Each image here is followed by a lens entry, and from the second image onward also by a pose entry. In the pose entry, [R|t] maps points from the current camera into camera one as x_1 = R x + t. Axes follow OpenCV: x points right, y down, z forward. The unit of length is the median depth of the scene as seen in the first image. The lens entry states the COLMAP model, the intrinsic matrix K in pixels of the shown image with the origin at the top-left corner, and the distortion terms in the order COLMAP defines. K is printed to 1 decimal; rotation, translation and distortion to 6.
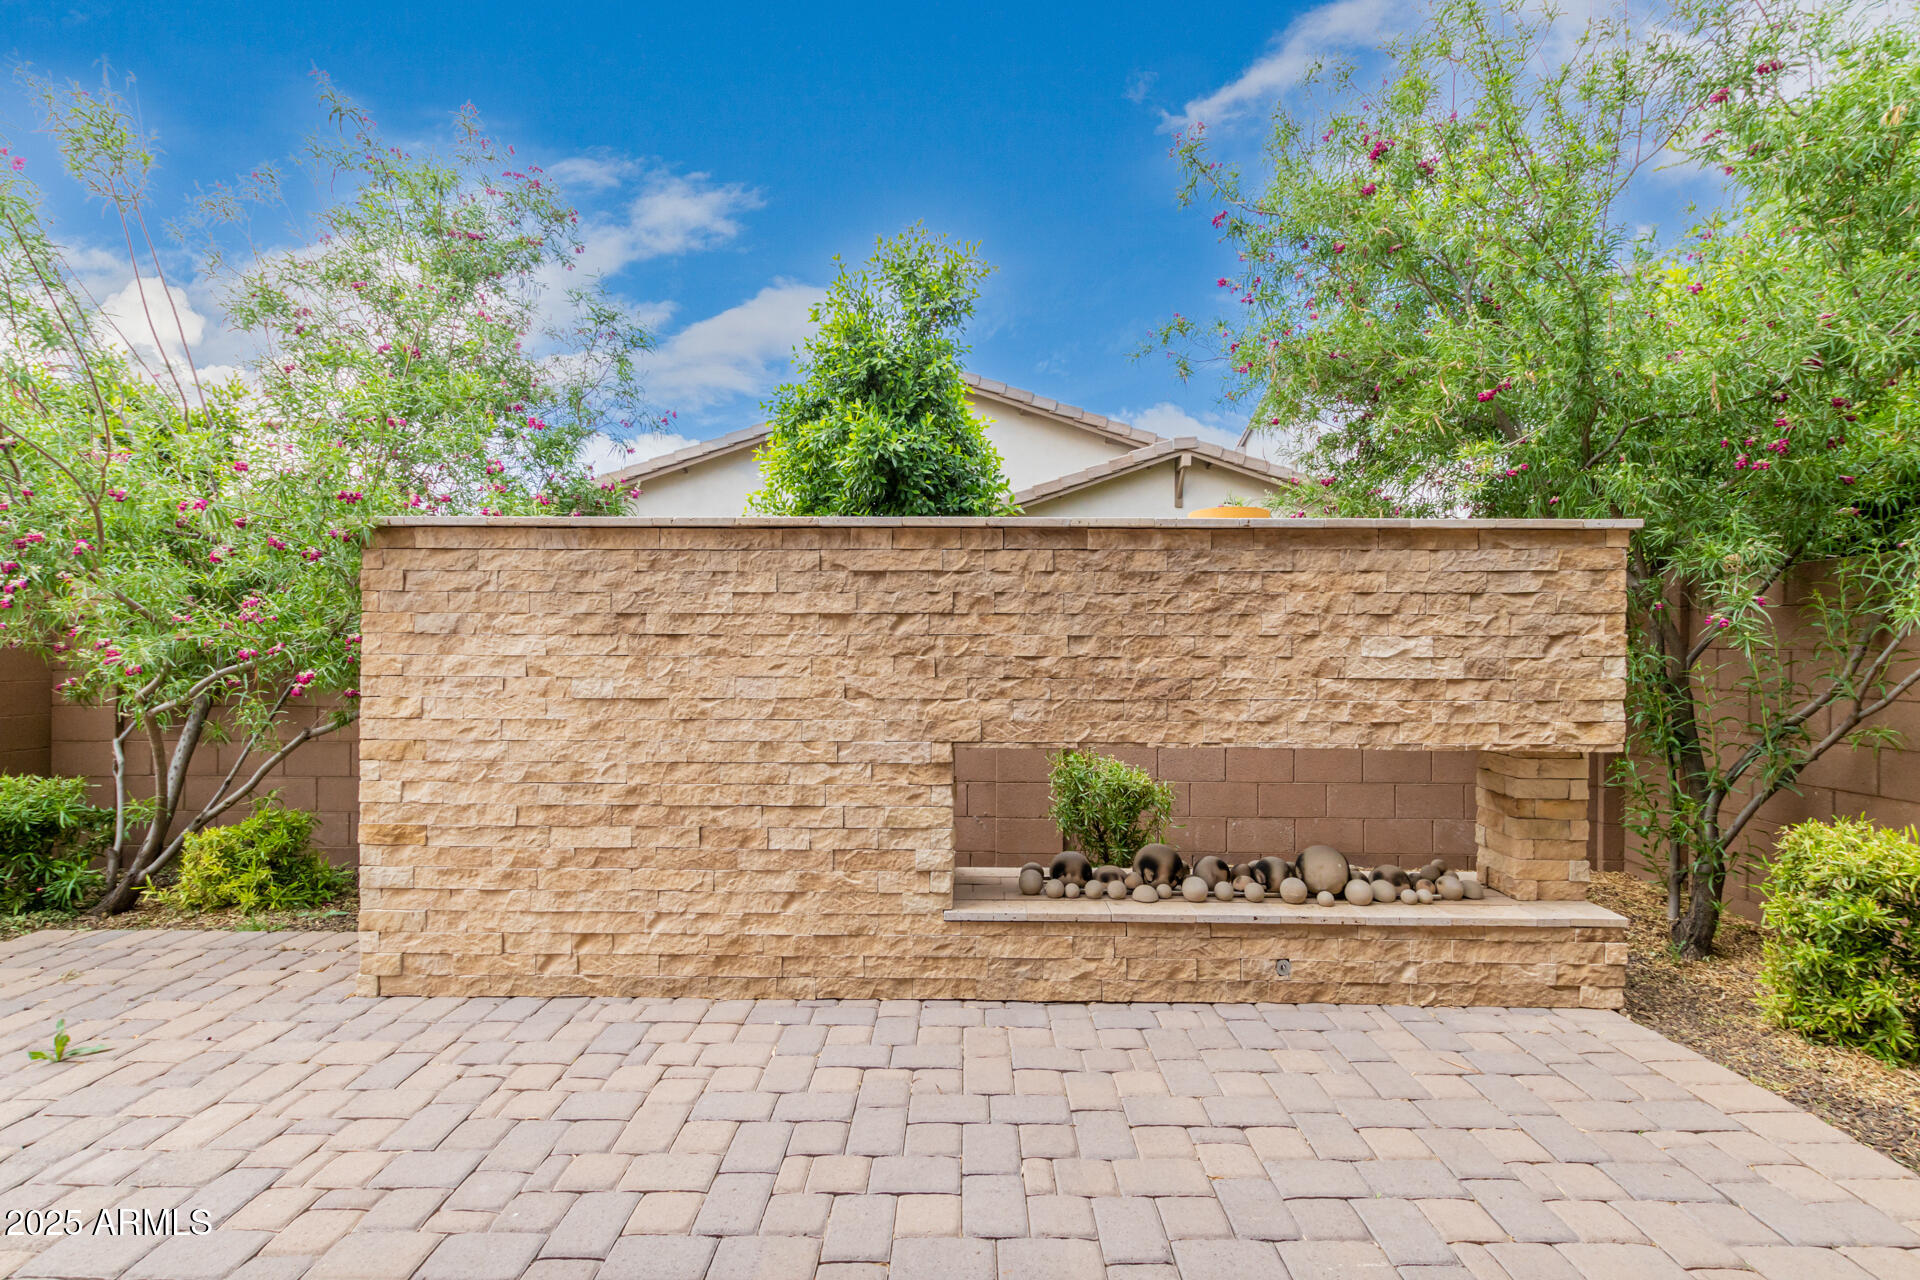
lens RADIAL K [[897.2, 0, 972.4], [0, 897.2, 641.1], [0, 0, 1]] dist [0.015184, -0.003636]
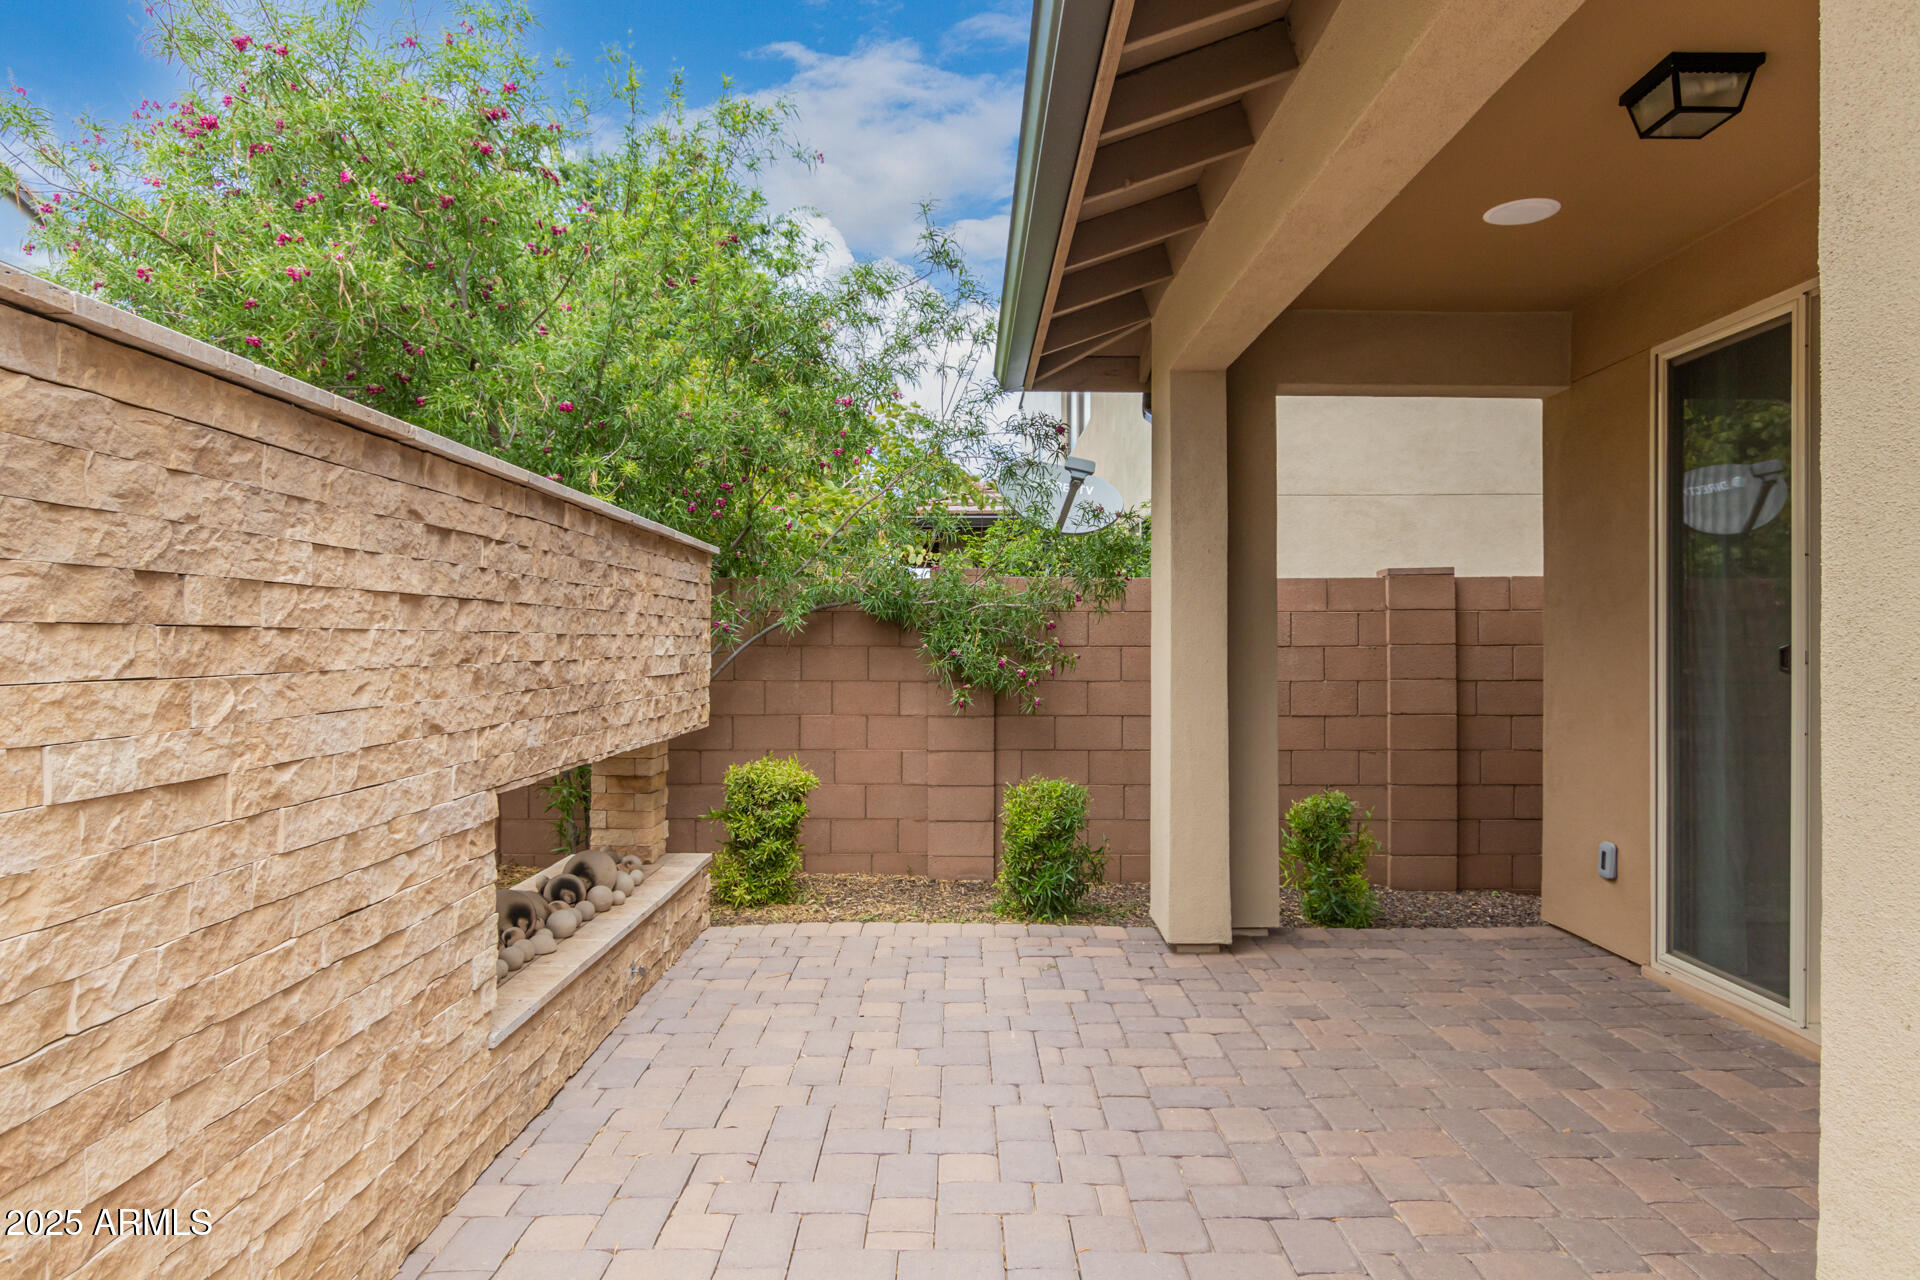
lens RADIAL K [[1127.4, 0, 975.5], [0, 1127.4, 637.9], [0, 0, 1]] dist [-0.001924, 0.001287]
pose [[-0.028723, 0.001824, 0.999586, -0.895263], [-0.004303, 0.999989, -0.001948, -0.002394], [-0.999578, -0.004357, -0.028715, 0.654742]]
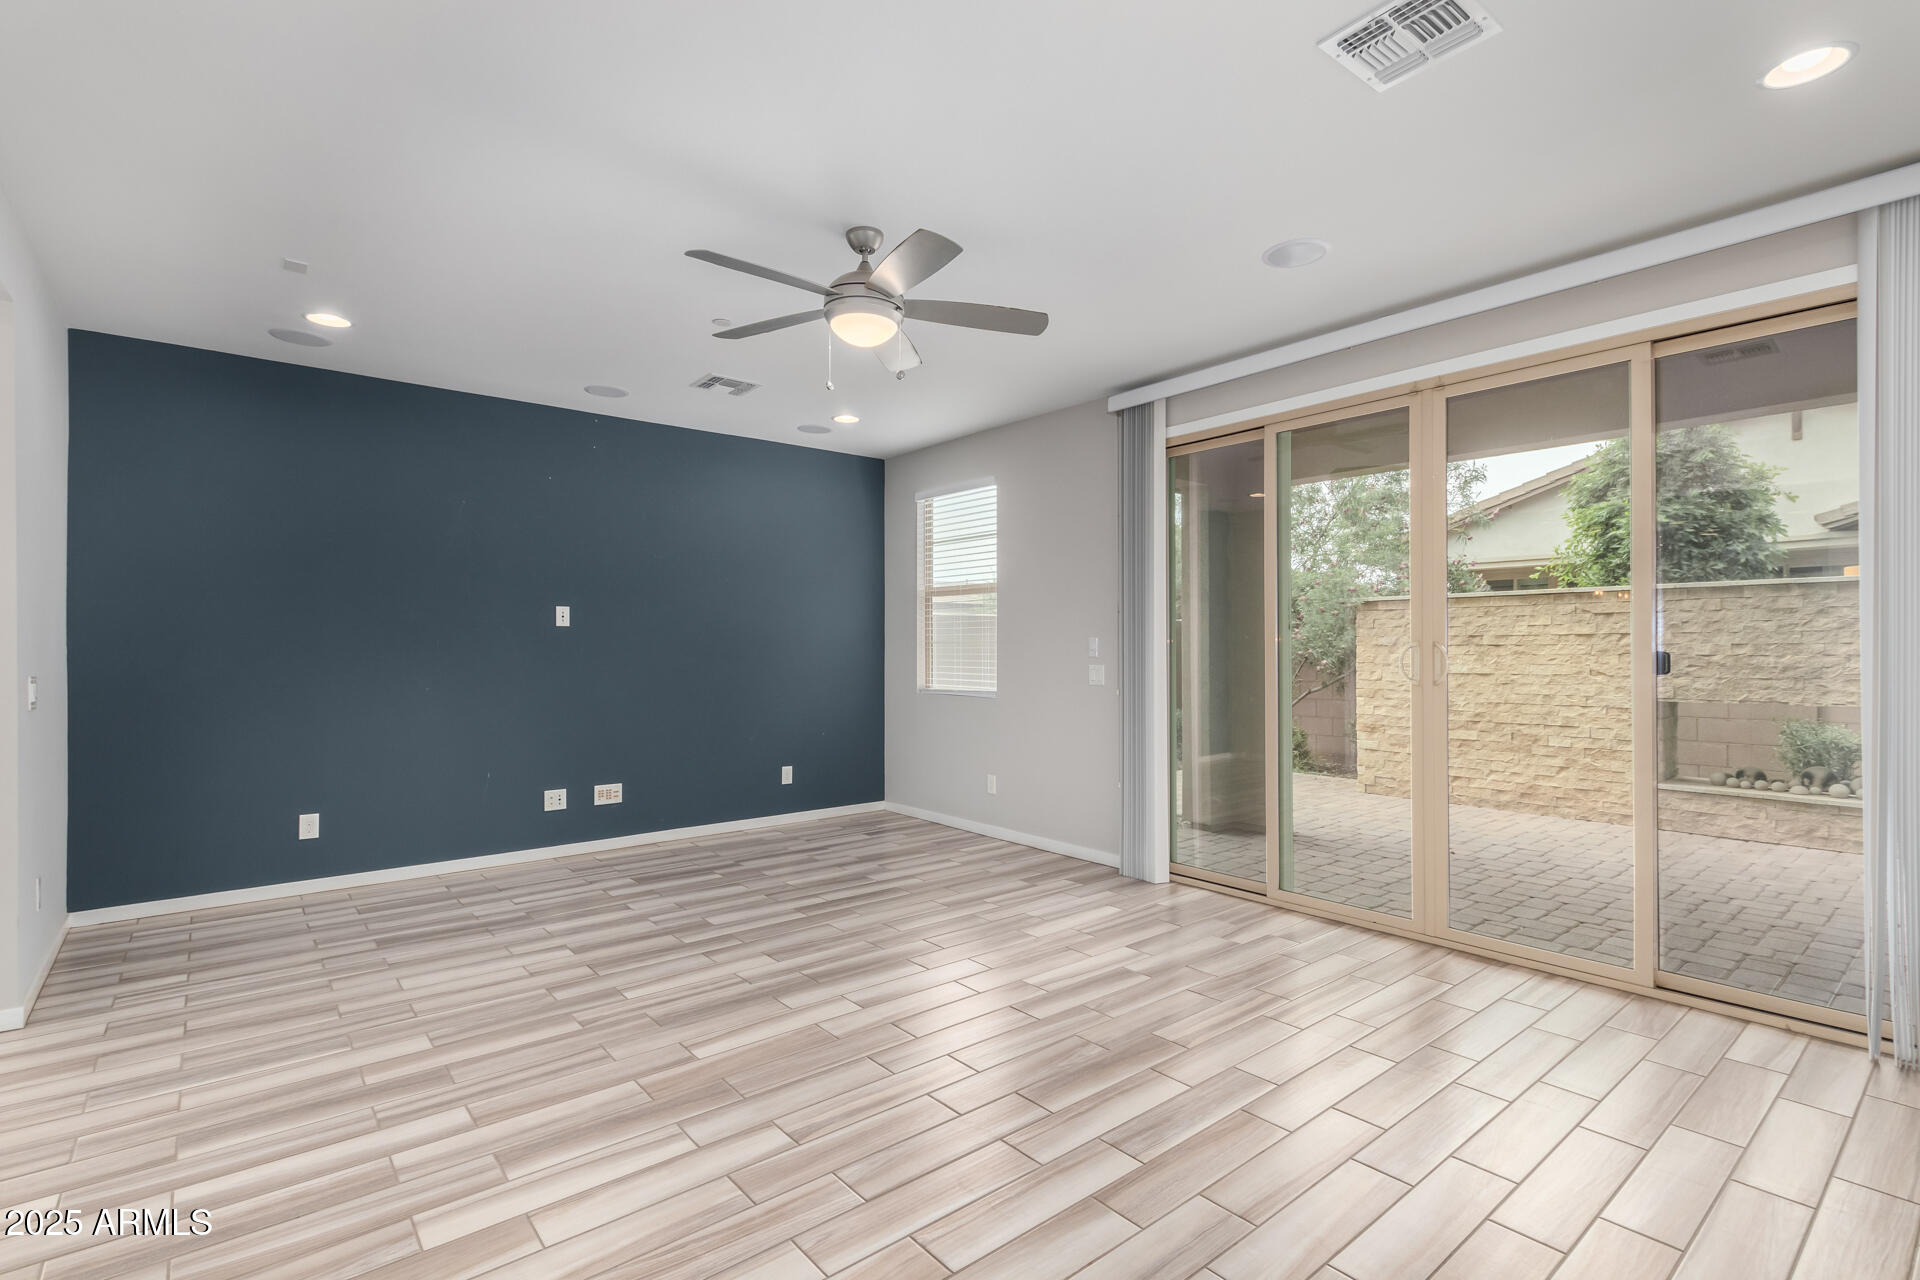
lens RADIAL K [[897.2, 0, 953.9], [0, 897.2, 643.6], [0, 0, 1]] dist [0.015184, -0.003636]
pose [[0.646290, -0.009031, -0.763038, 0.493595], [0.007812, 0.999956, -0.005218, -0.008980], [0.763052, -0.002588, 0.646332, -1.445310]]
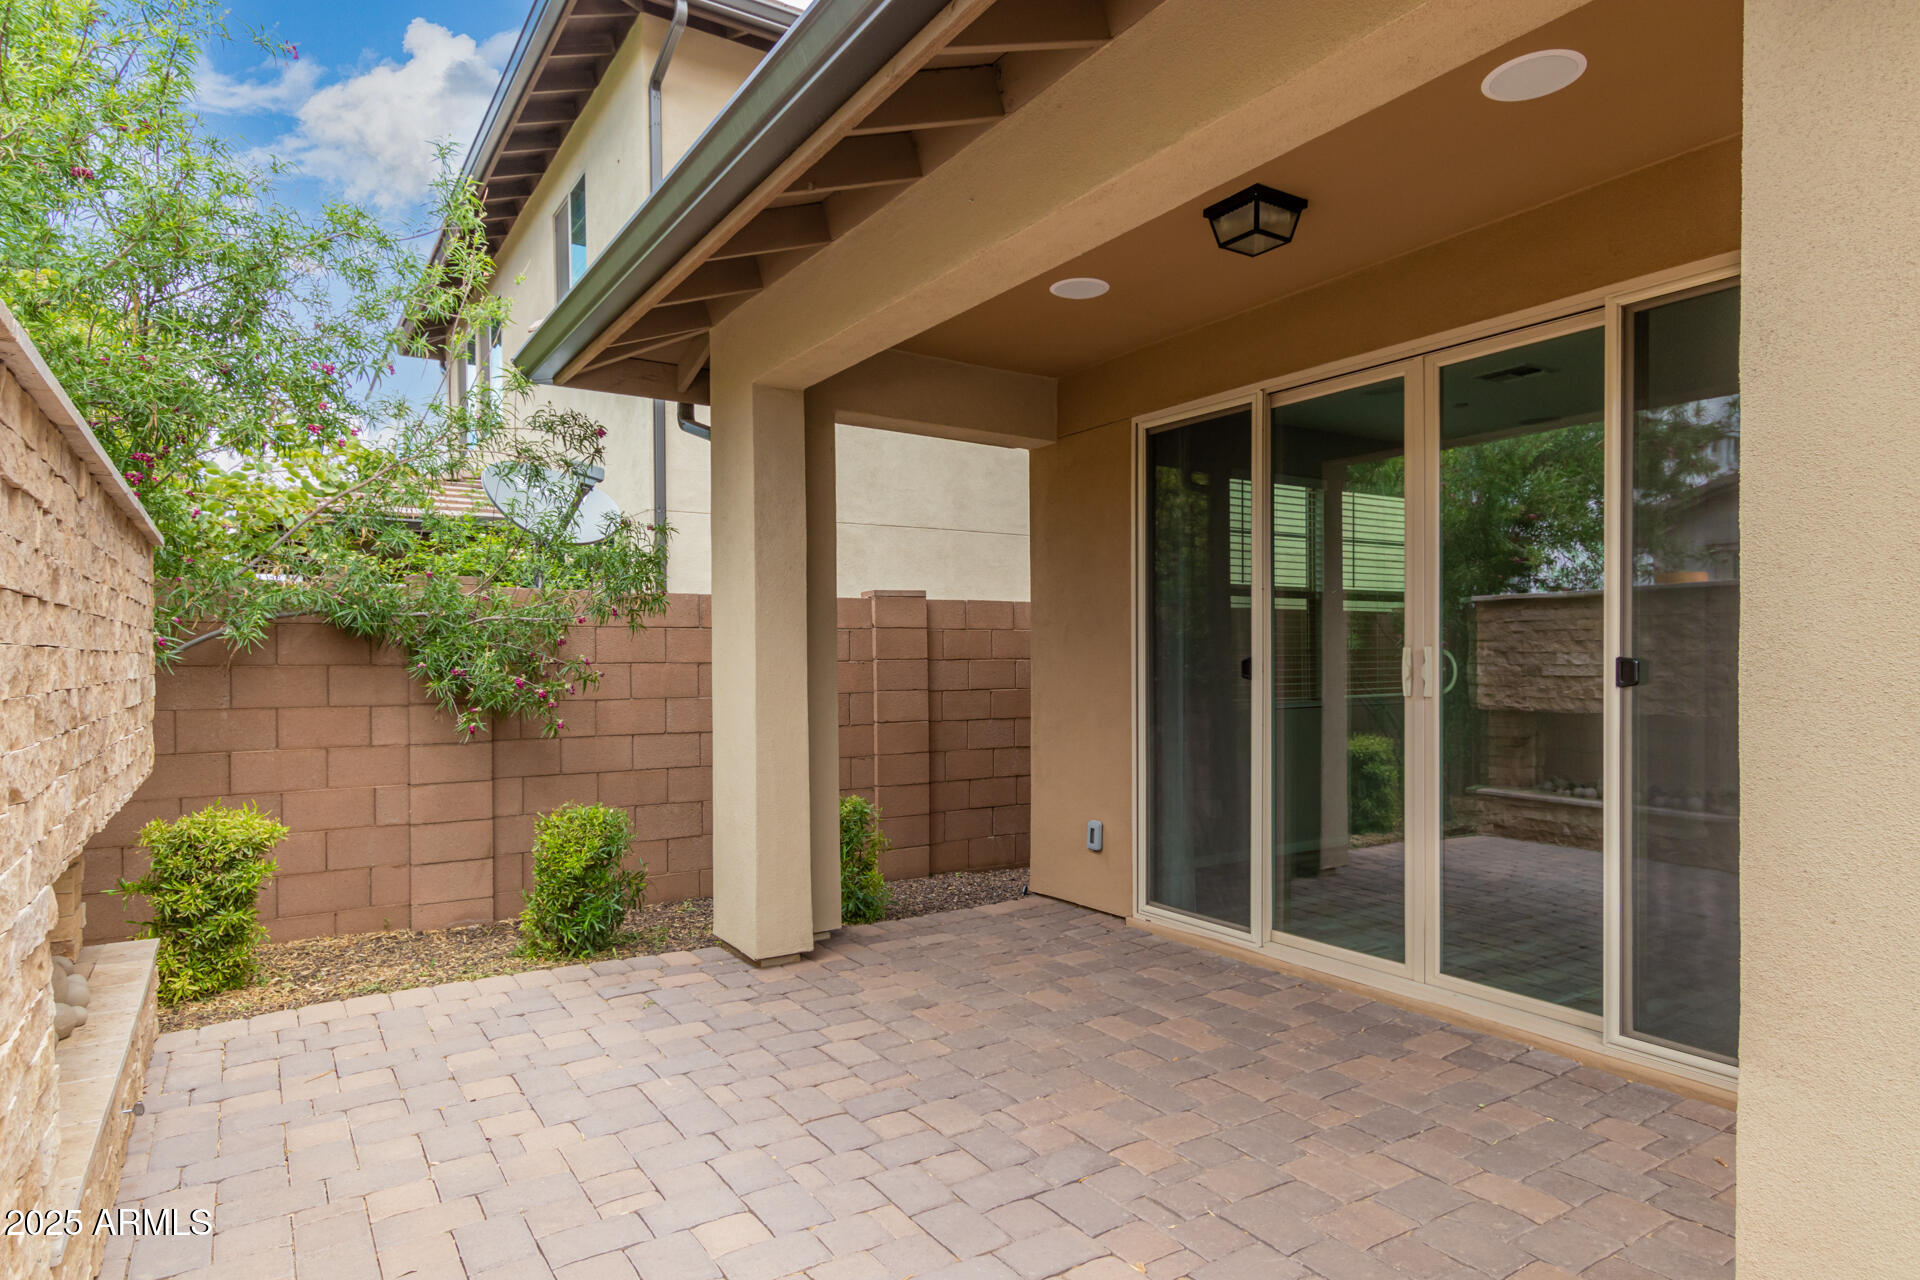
lens RADIAL K [[1078.3, 0, 961.1], [0, 1078.3, 669.8], [0, 0, 1]] dist [0.012473, -0.001996]
pose [[-0.564644, -0.008822, 0.825287, -0.743923], [0.000763, 0.999937, 0.011210, -0.001098], [-0.825334, 0.006959, -0.564602, 0.926119]]
